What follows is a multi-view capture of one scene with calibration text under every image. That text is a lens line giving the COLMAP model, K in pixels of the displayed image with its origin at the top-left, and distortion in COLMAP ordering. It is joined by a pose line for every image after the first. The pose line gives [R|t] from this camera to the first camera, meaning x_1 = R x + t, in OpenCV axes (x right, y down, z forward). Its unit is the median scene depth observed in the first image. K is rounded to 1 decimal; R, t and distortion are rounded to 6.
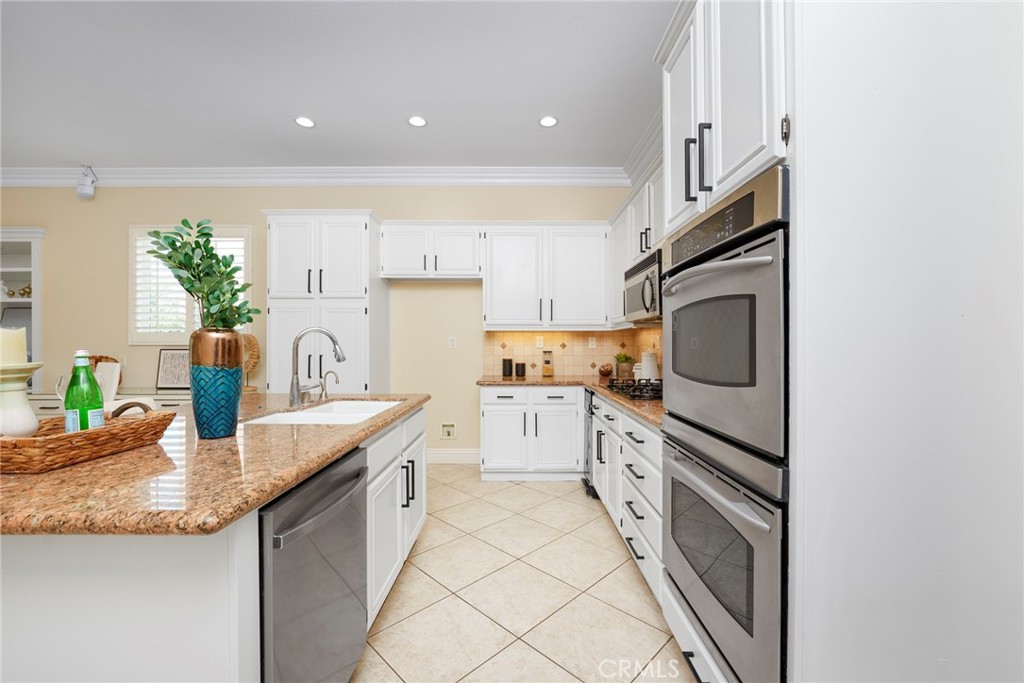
lens RADIAL K [[414.0, 0, 512.0], [0, 414.0, 341.5], [0, 0, 1]] dist [-0.000377, 0.000009]
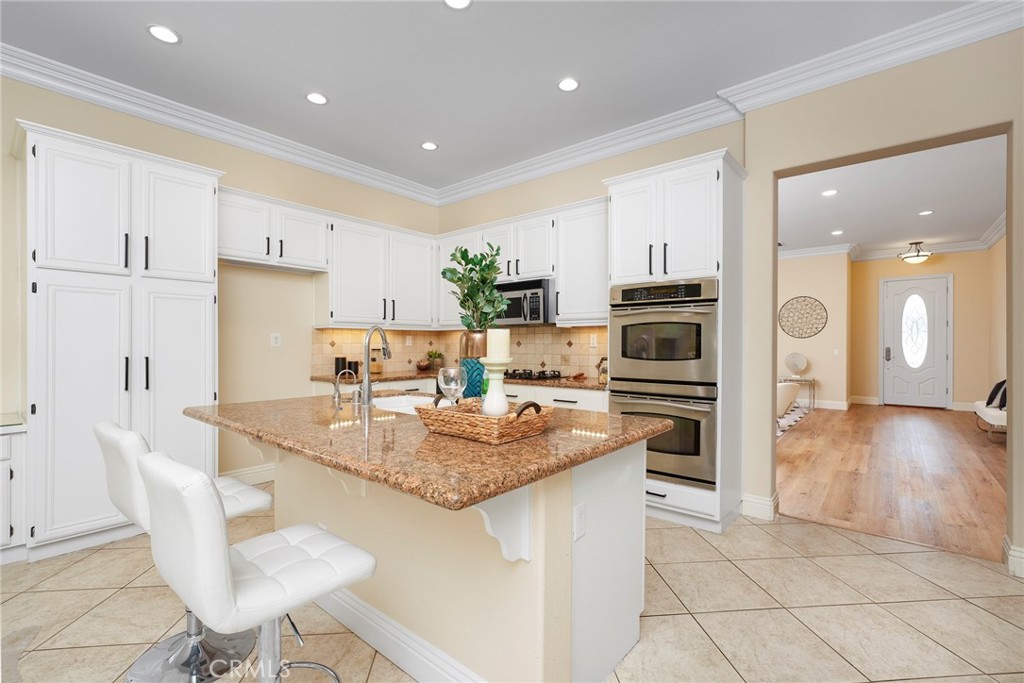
lens RADIAL K [[456.5, 0, 512.0], [0, 456.5, 341.5], [0, 0, 1]] dist [0.001969, 0.000321]
pose [[0.637679, 0.001932, 0.770300, -0.611052], [-0.006009, 0.999979, 0.002467, -0.000002], [-0.770279, -0.006202, 0.637677, 0.013809]]
